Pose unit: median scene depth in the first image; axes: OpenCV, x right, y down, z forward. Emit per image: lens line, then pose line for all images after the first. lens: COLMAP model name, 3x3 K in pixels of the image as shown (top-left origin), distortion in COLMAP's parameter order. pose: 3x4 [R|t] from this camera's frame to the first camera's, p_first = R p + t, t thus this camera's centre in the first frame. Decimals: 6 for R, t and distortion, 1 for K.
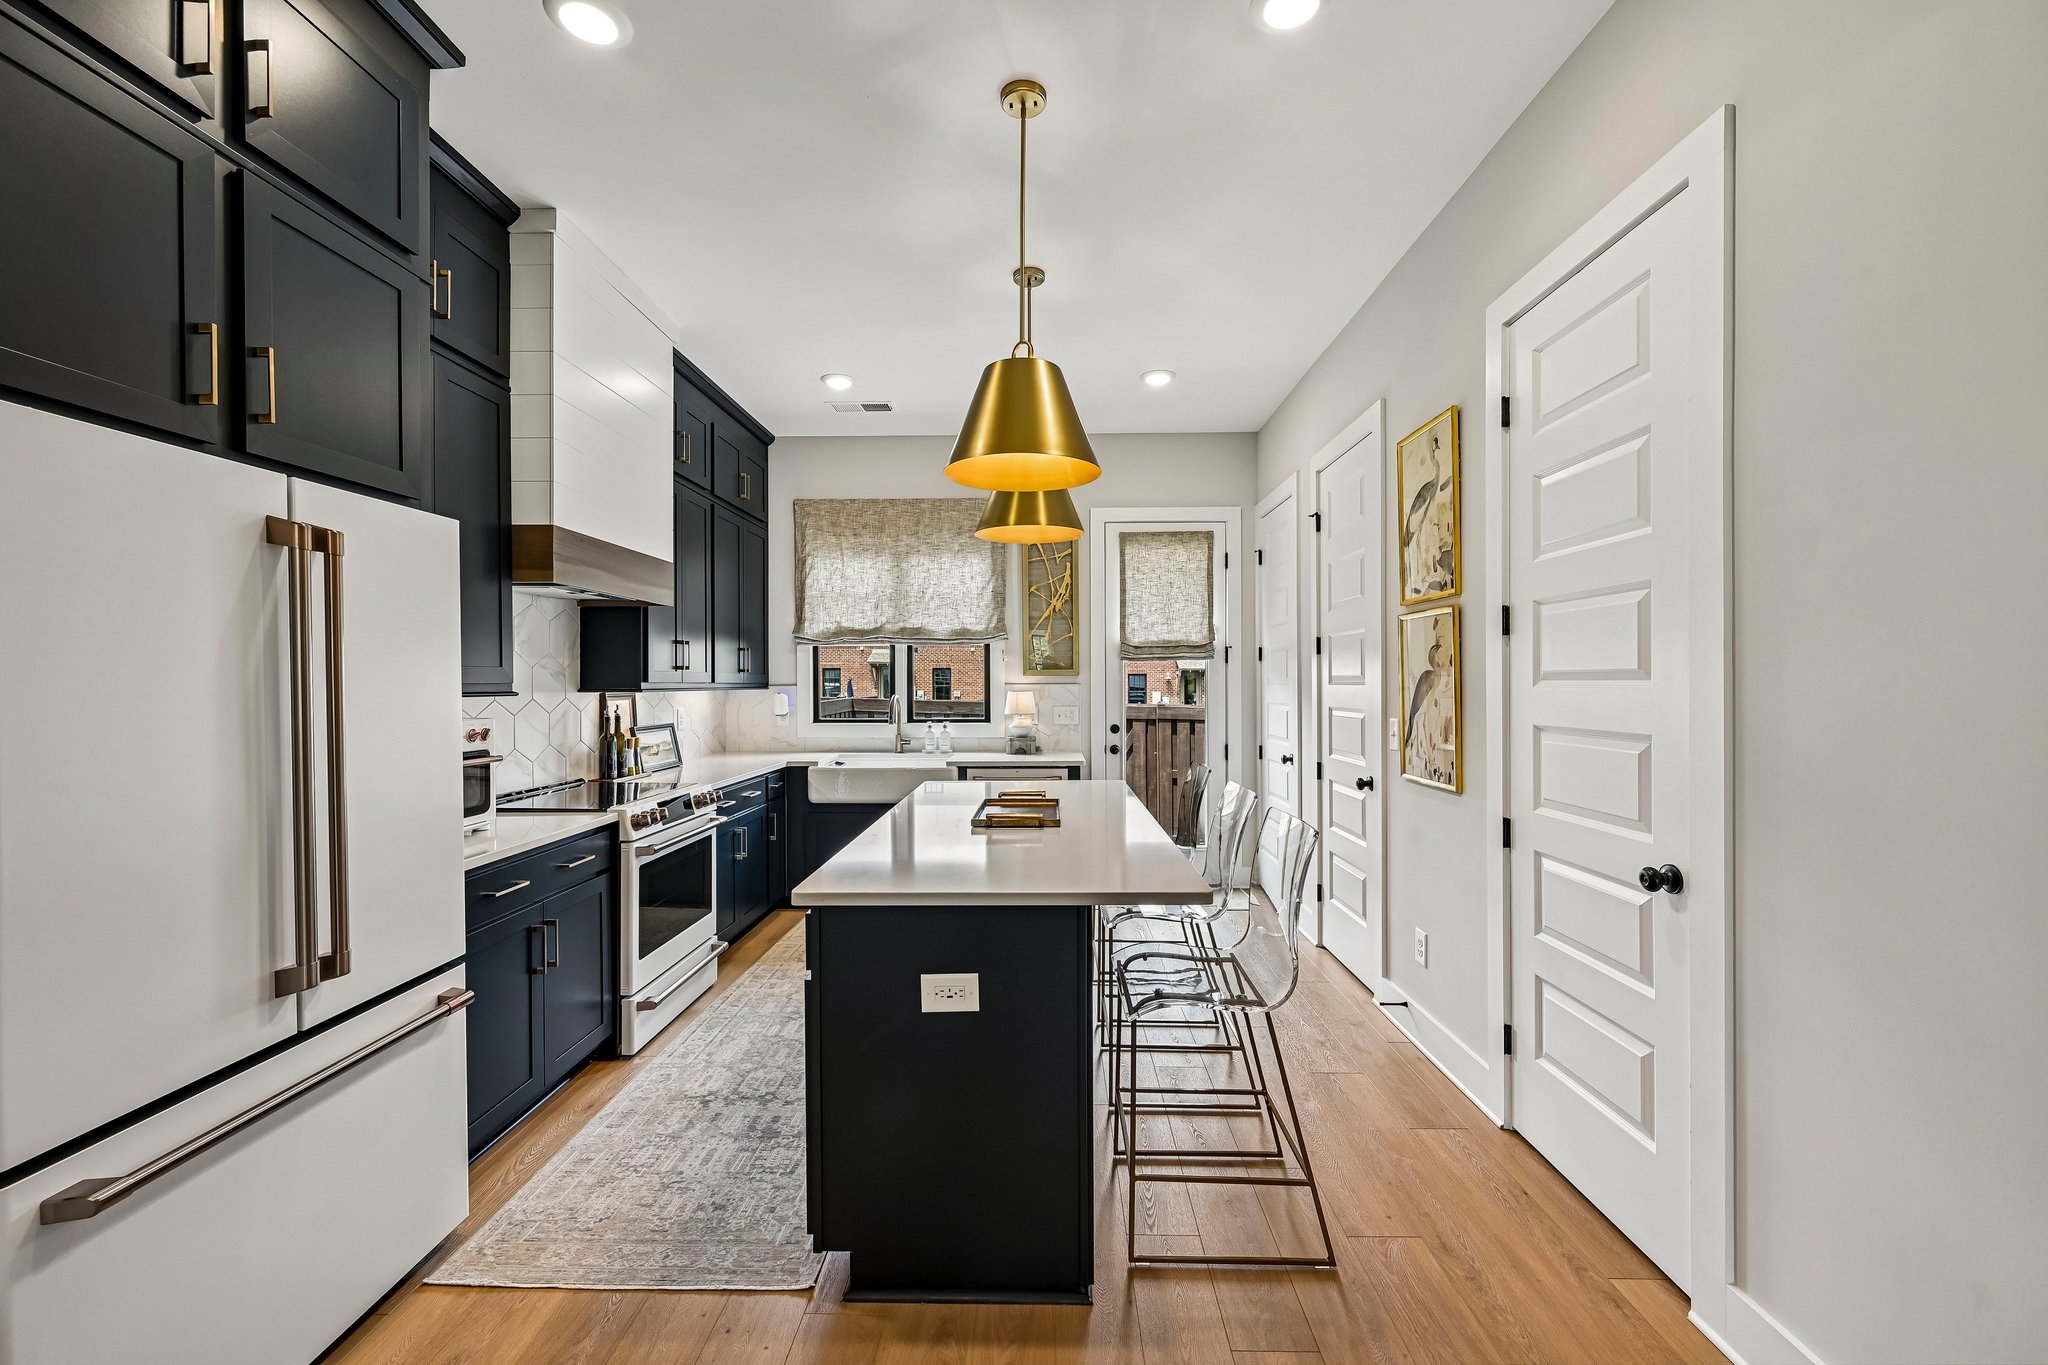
lens RADIAL K [[821.0, 0, 1029.2], [0, 821.0, 702.4], [0, 0, 1]] dist [0.000544, 0.000494]
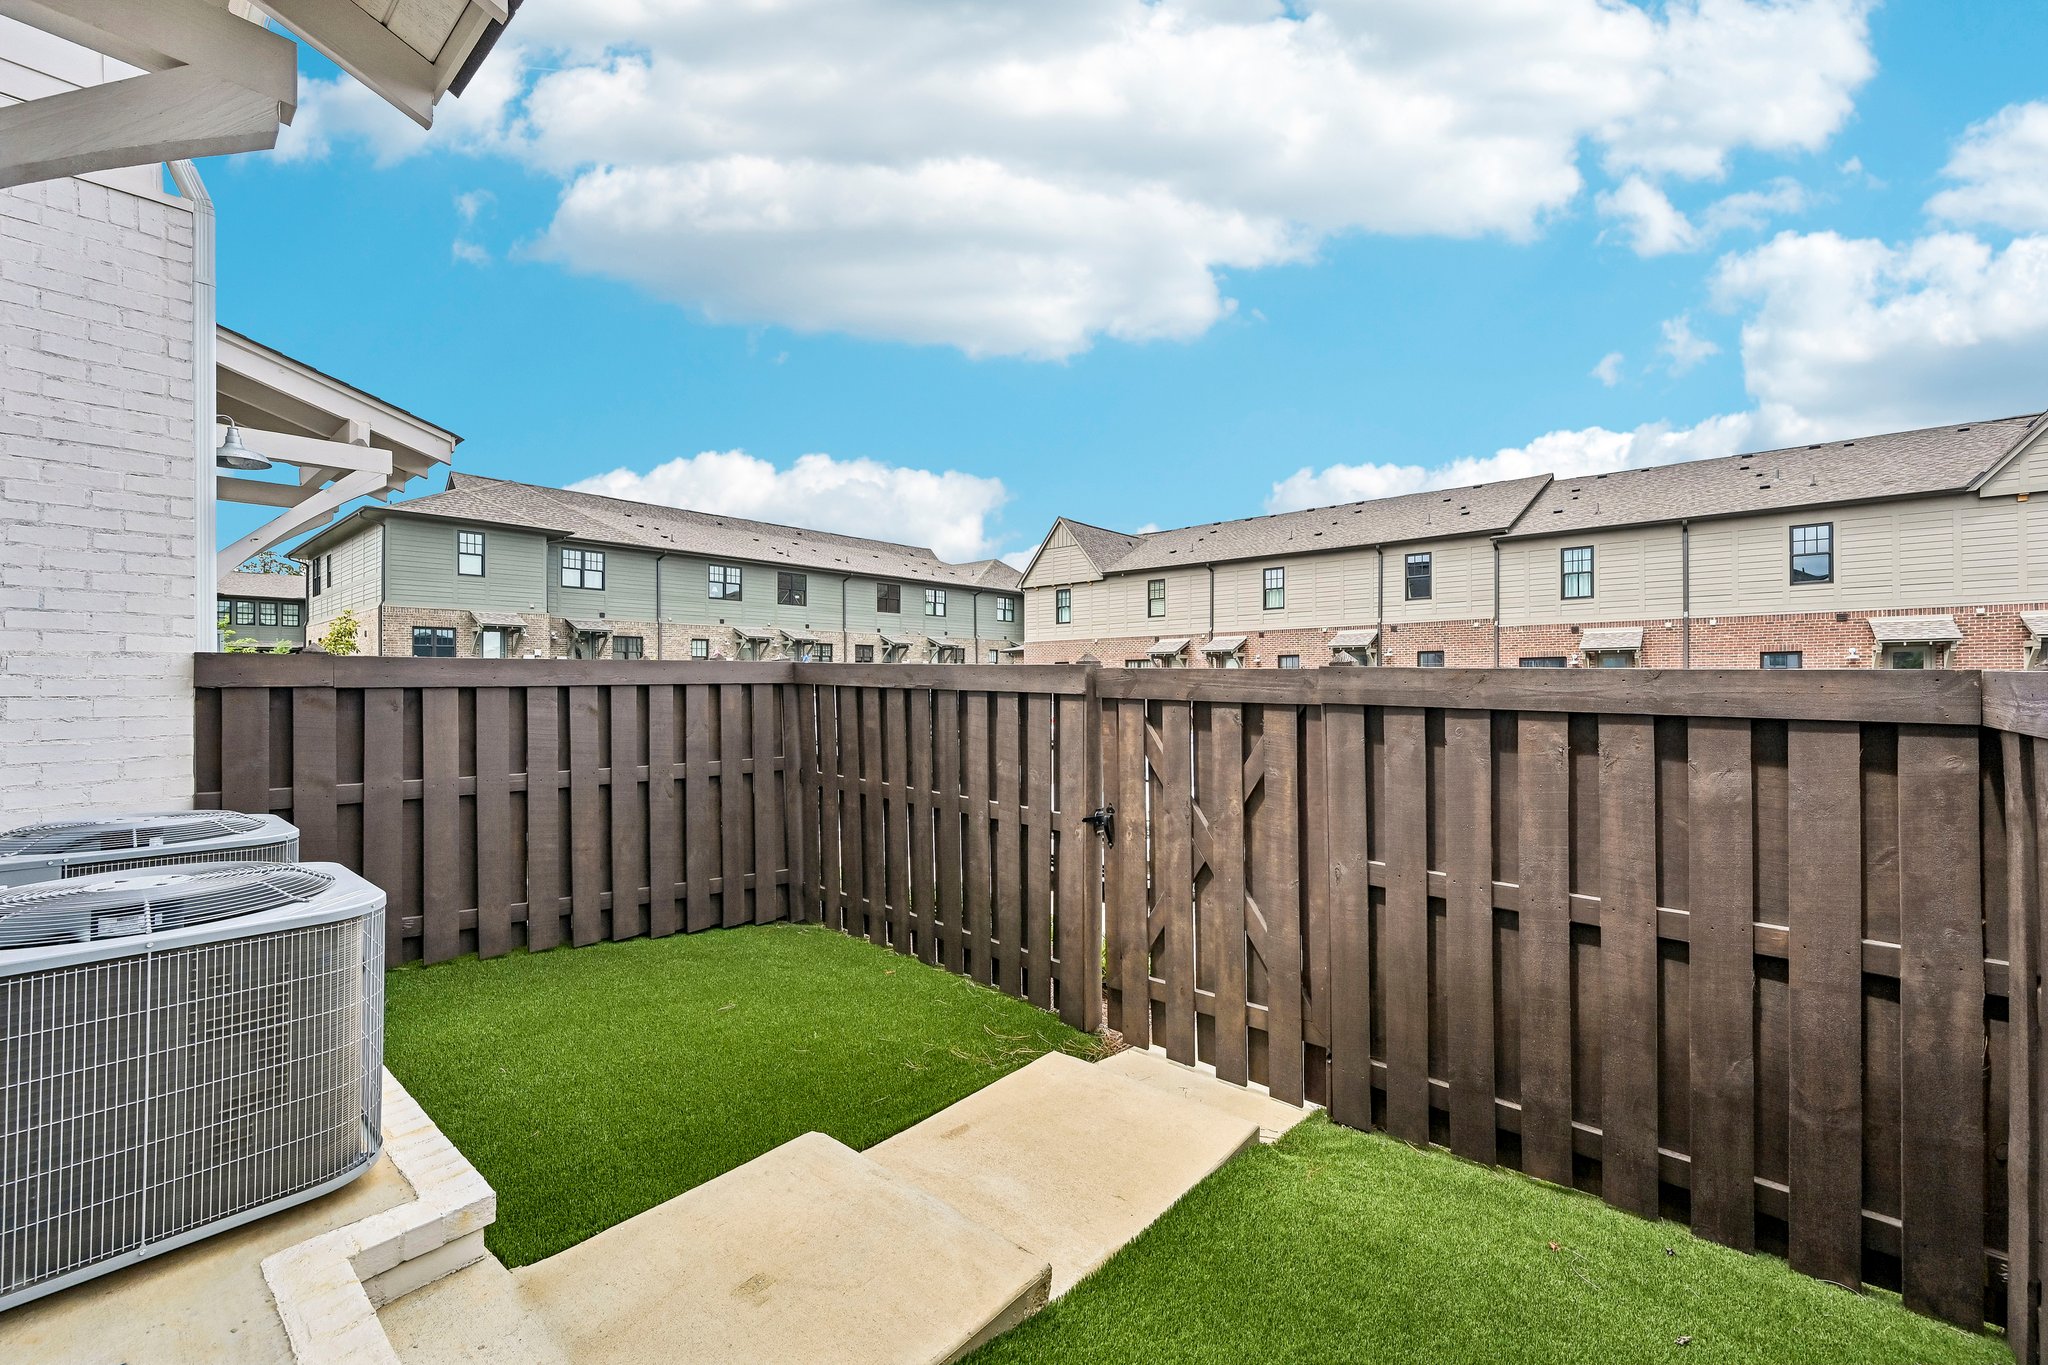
lens RADIAL K [[820.8, 0, 1016.4], [0, 820.8, 690.0], [0, 0, 1]] dist [0.000306, 0.000531]
pose [[0.760847, 0.006174, -0.648902, 0.607522], [-0.017080, 0.999799, -0.010513, 0.044589], [0.648706, 0.019082, 0.760800, 1.442299]]
